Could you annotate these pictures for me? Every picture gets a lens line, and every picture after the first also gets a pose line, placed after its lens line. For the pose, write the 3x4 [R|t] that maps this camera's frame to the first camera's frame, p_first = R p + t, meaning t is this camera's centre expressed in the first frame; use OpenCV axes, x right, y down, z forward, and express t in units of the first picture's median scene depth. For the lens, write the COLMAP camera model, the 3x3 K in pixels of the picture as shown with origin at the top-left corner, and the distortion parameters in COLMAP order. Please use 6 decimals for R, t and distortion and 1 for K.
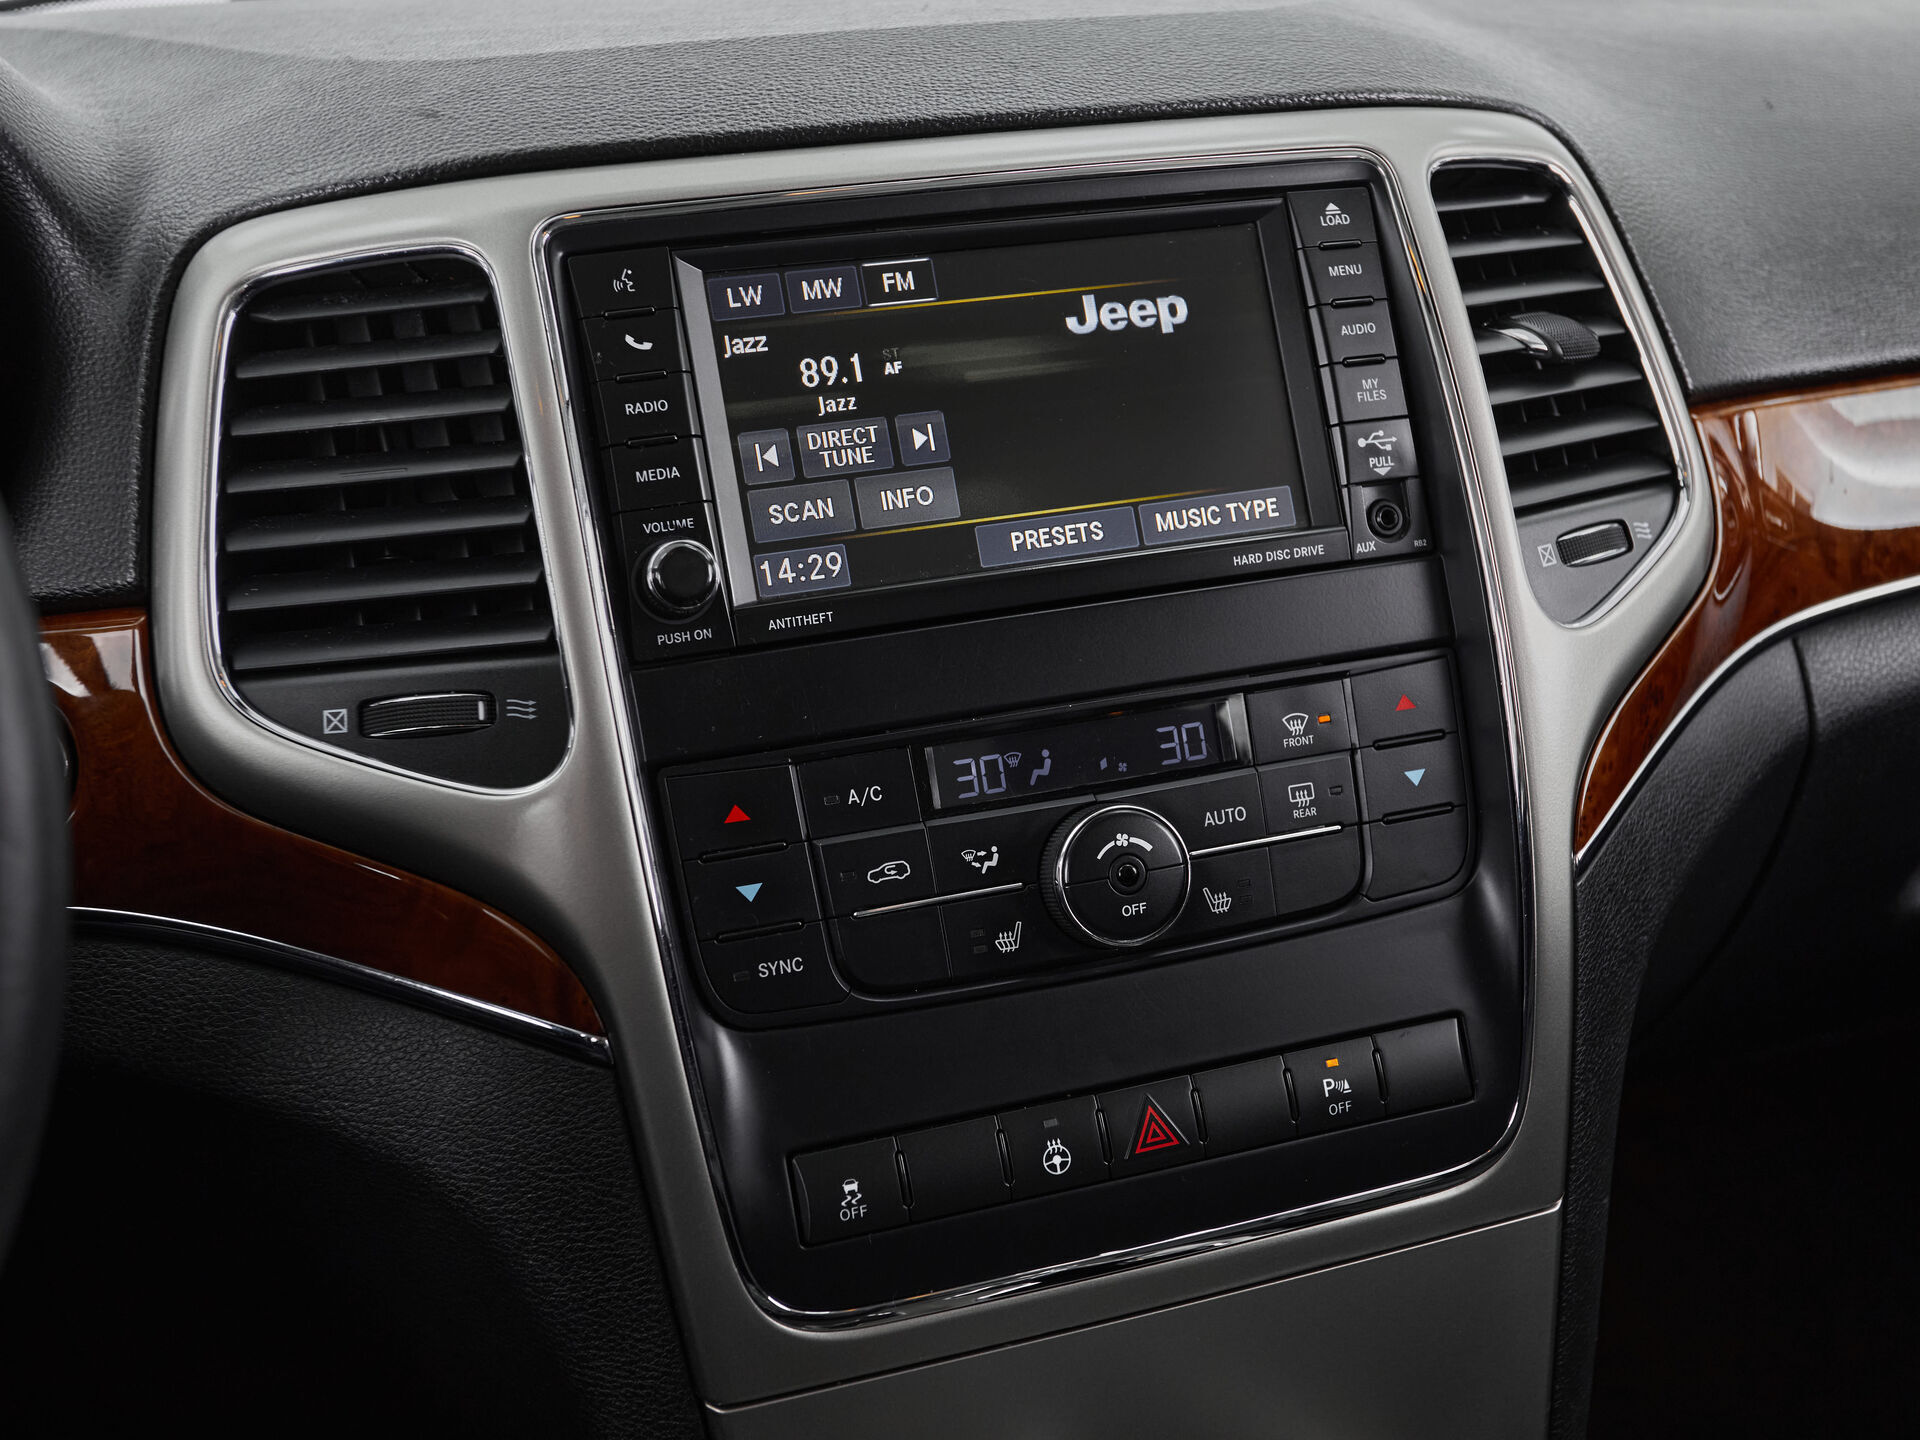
lens RADIAL K [[2179.4, 0, 960.8], [0, 2179.4, 724.0], [0, 0, 1]] dist [0.009555, 0.000000]
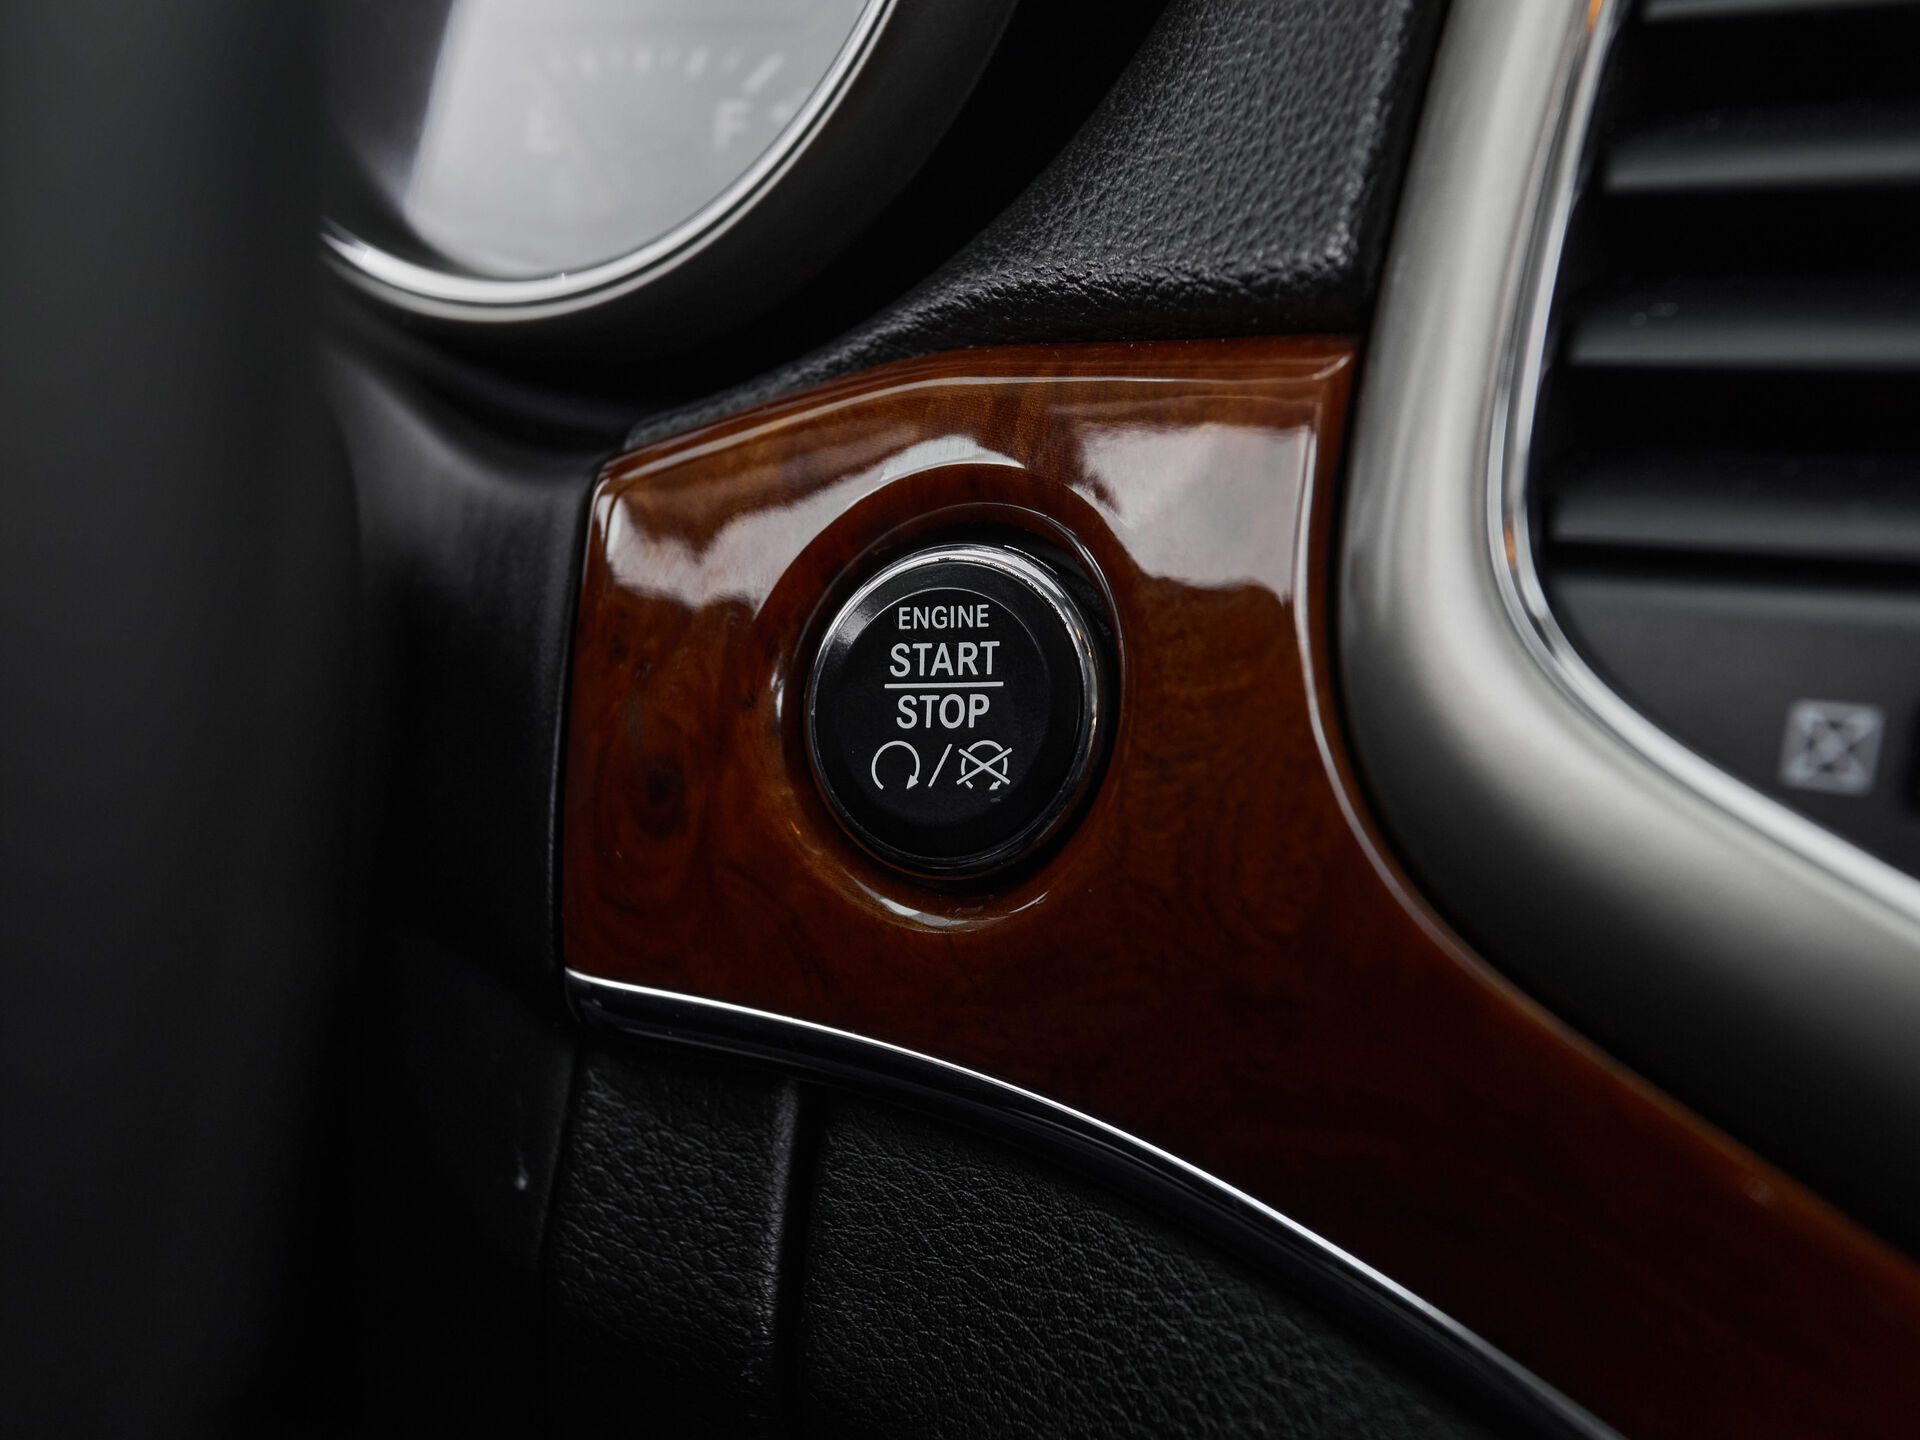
lens RADIAL K [[2572.0, 0, 958.5], [0, 2572.0, 708.9], [0, 0, 1]] dist [-0.025100, 0.000000]
pose [[0.819230, 0.181840, -0.543872, -0.184805], [-0.195061, 0.980205, 0.033905, 0.005085], [0.539271, 0.078313, 0.838483, 0.607582]]
